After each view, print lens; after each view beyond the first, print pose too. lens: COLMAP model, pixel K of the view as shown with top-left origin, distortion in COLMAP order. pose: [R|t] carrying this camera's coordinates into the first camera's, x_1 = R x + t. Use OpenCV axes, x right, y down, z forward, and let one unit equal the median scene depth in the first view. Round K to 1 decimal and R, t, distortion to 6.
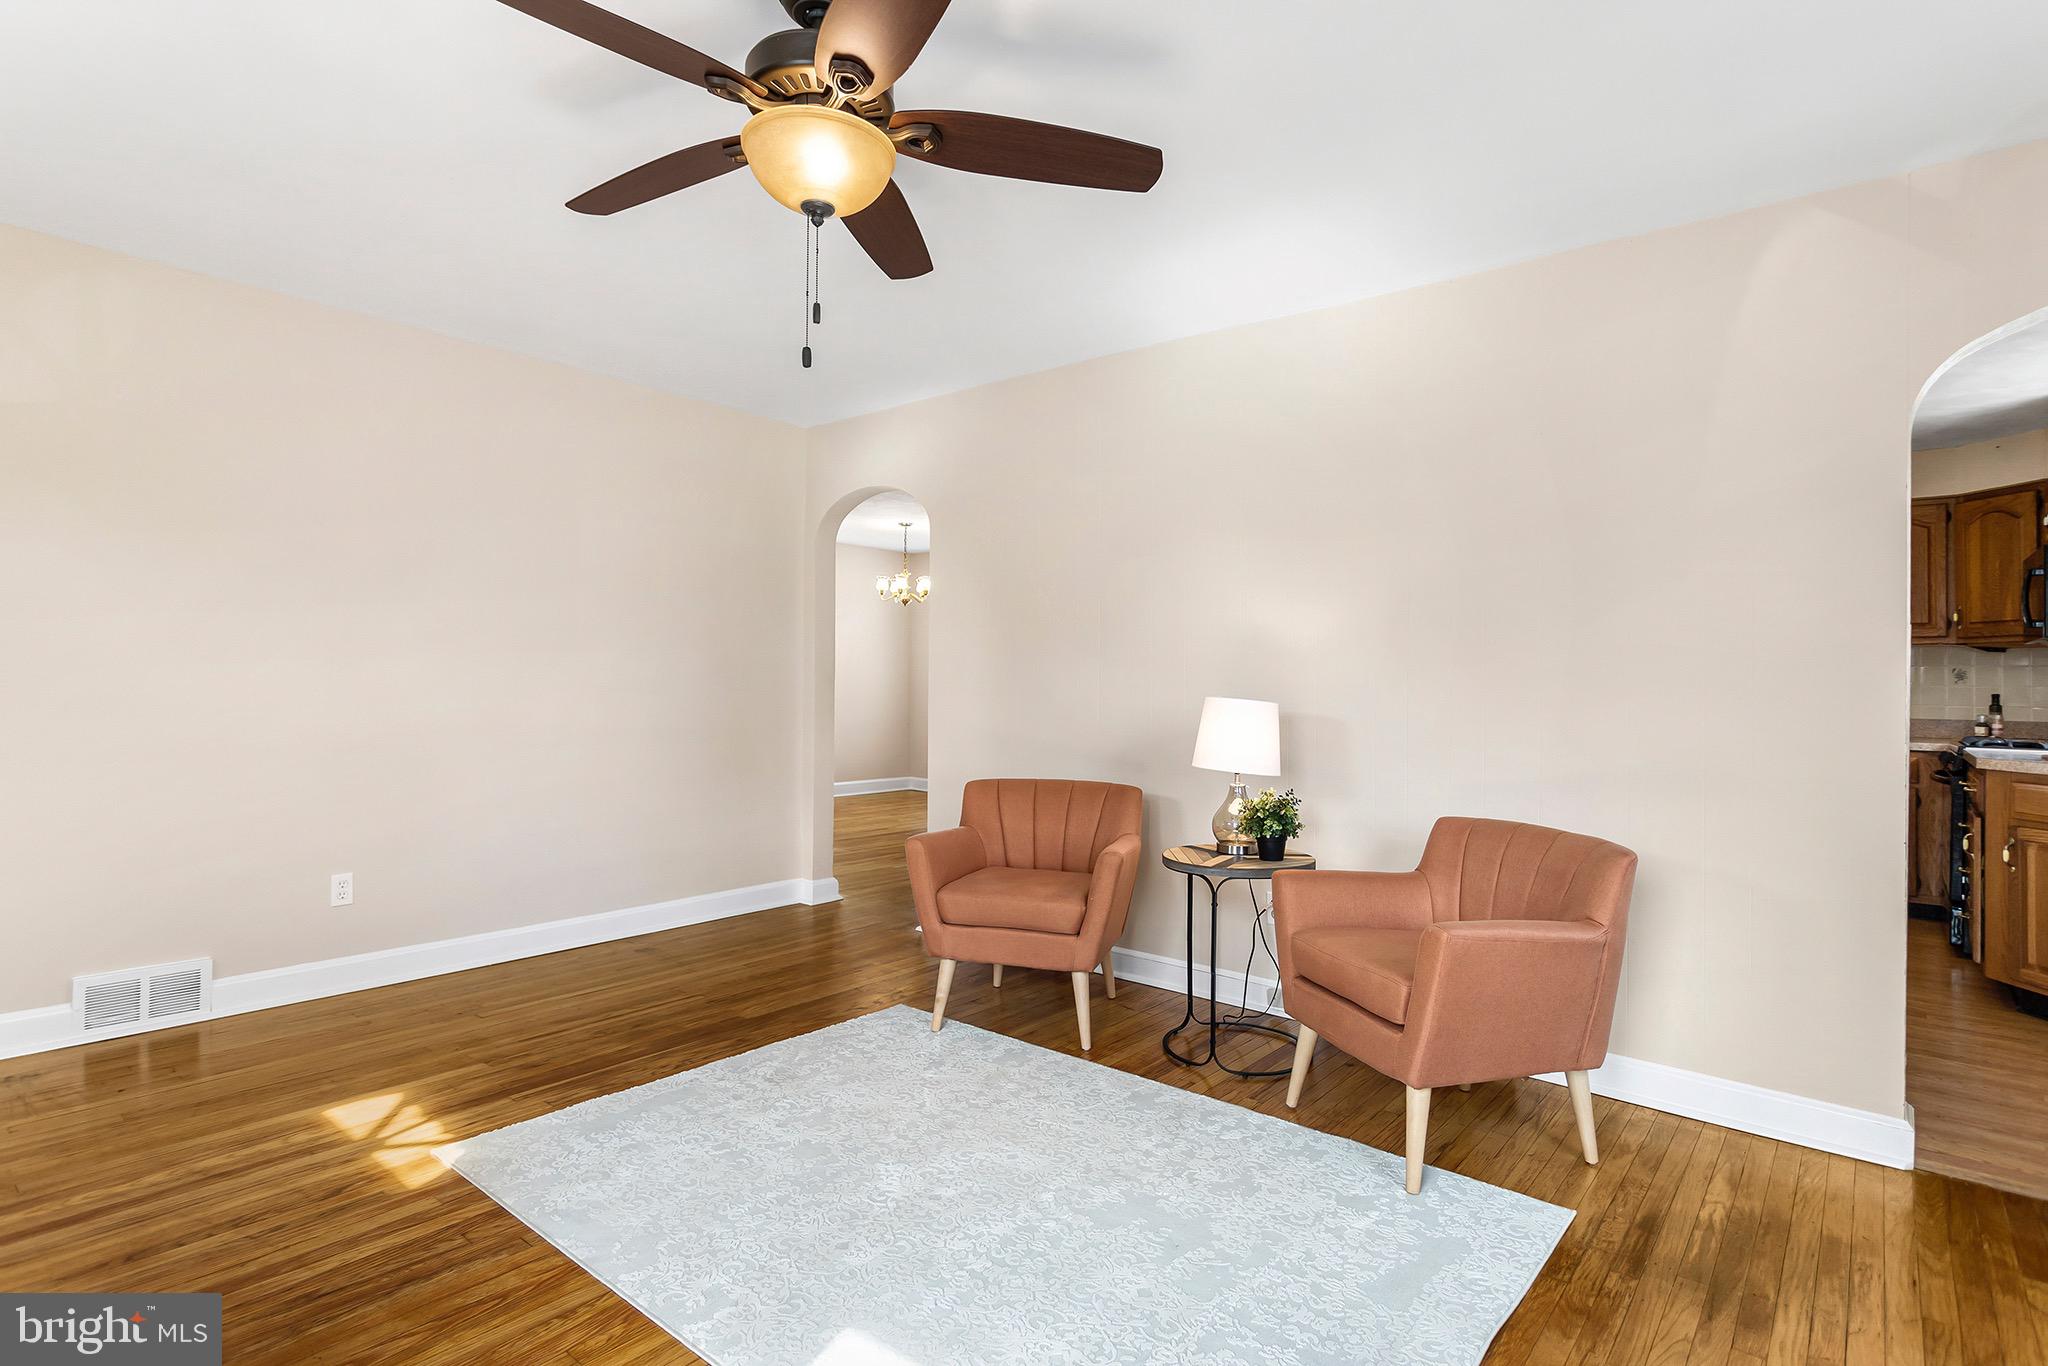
lens RADIAL K [[1034.5, 0, 1024.0], [0, 1034.5, 683.0], [0, 0, 1]] dist [0.002624, 0.000347]
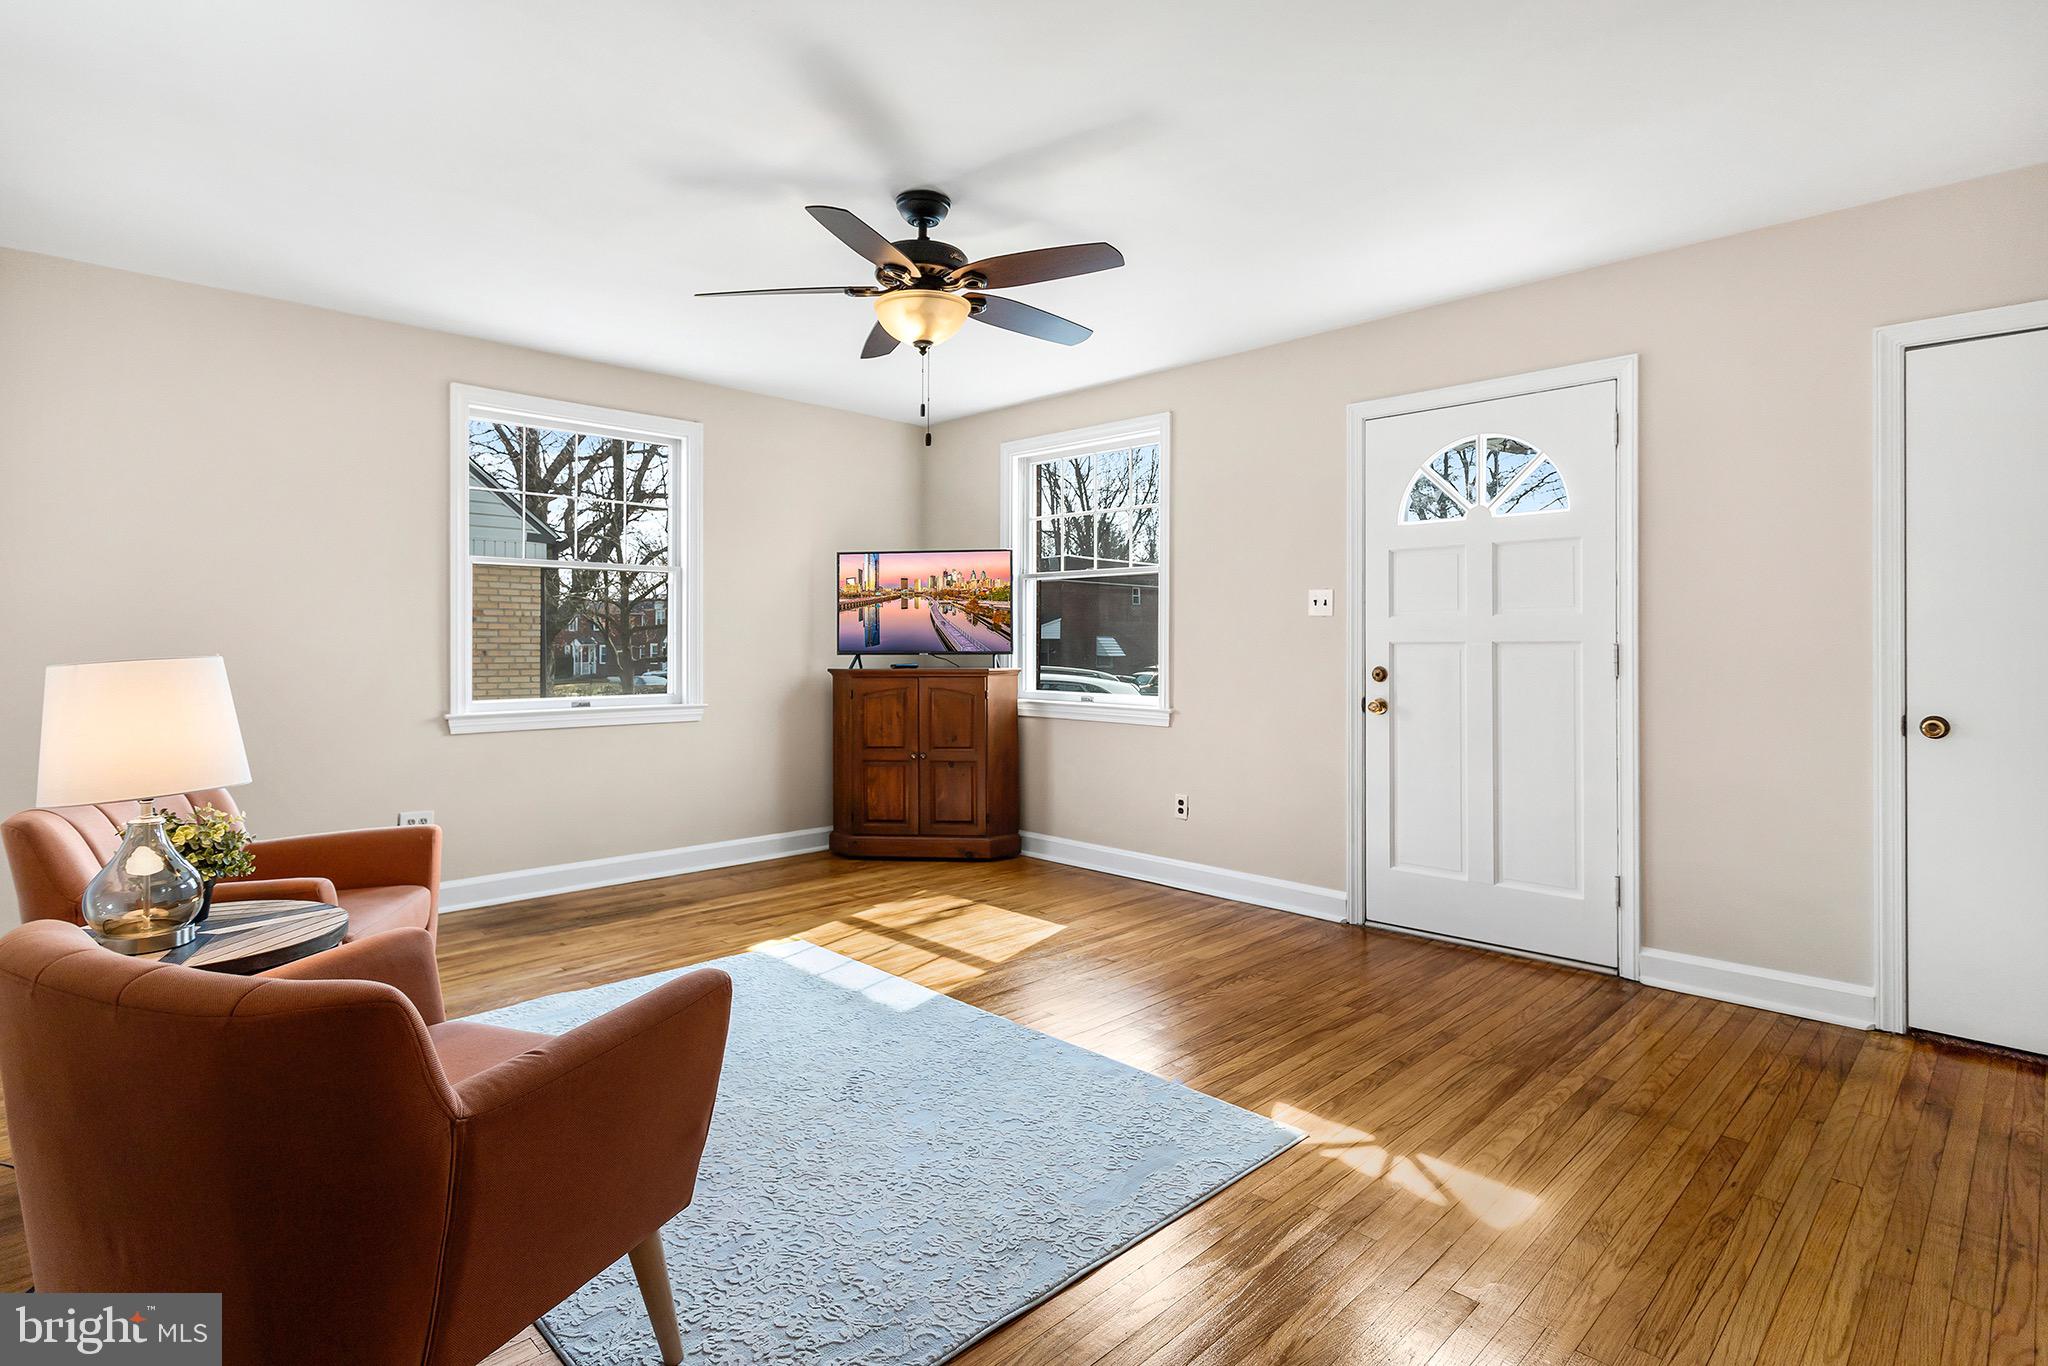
lens RADIAL K [[1019.7, 0, 1017.3], [0, 1019.7, 646.2], [0, 0, 1]] dist [0.001562, 0.000085]
pose [[-0.995867, -0.019521, 0.088699, -0.344832], [-0.019857, 0.999799, -0.002901, 0.001306], [-0.088624, -0.004650, -0.996054, 1.847505]]
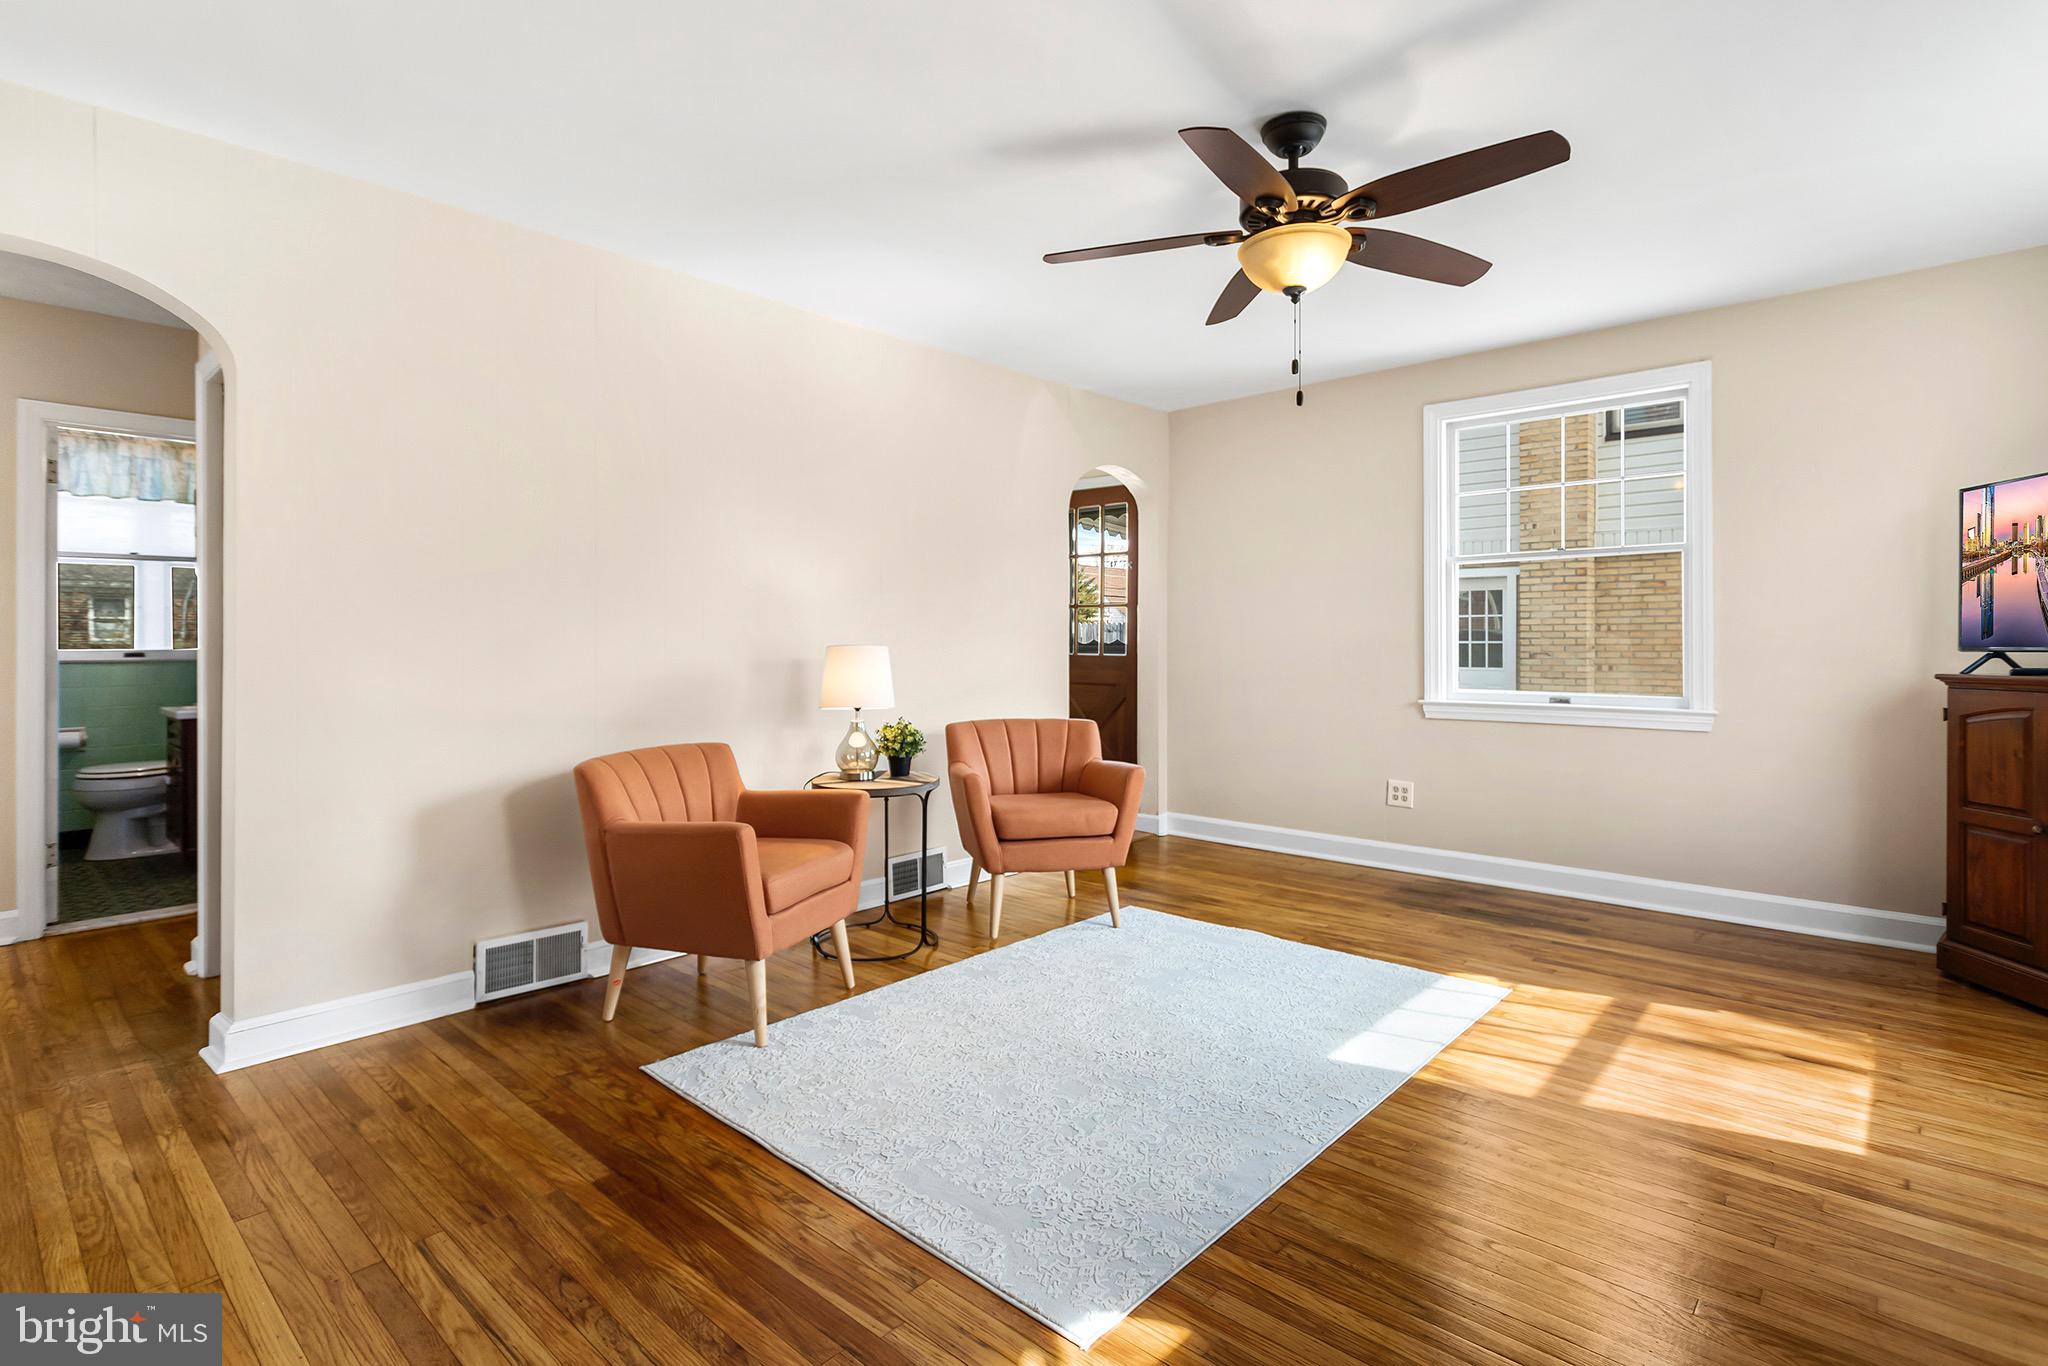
lens RADIAL K [[1003.4, 0, 1057.2], [0, 1003.4, 641.5], [0, 0, 1]] dist [0.002741, 0.000229]
pose [[0.019182, -0.017100, 0.999670, -1.122846], [-0.003848, 0.999845, 0.017177, -0.010875], [-0.999809, -0.004176, 0.019113, 0.936823]]
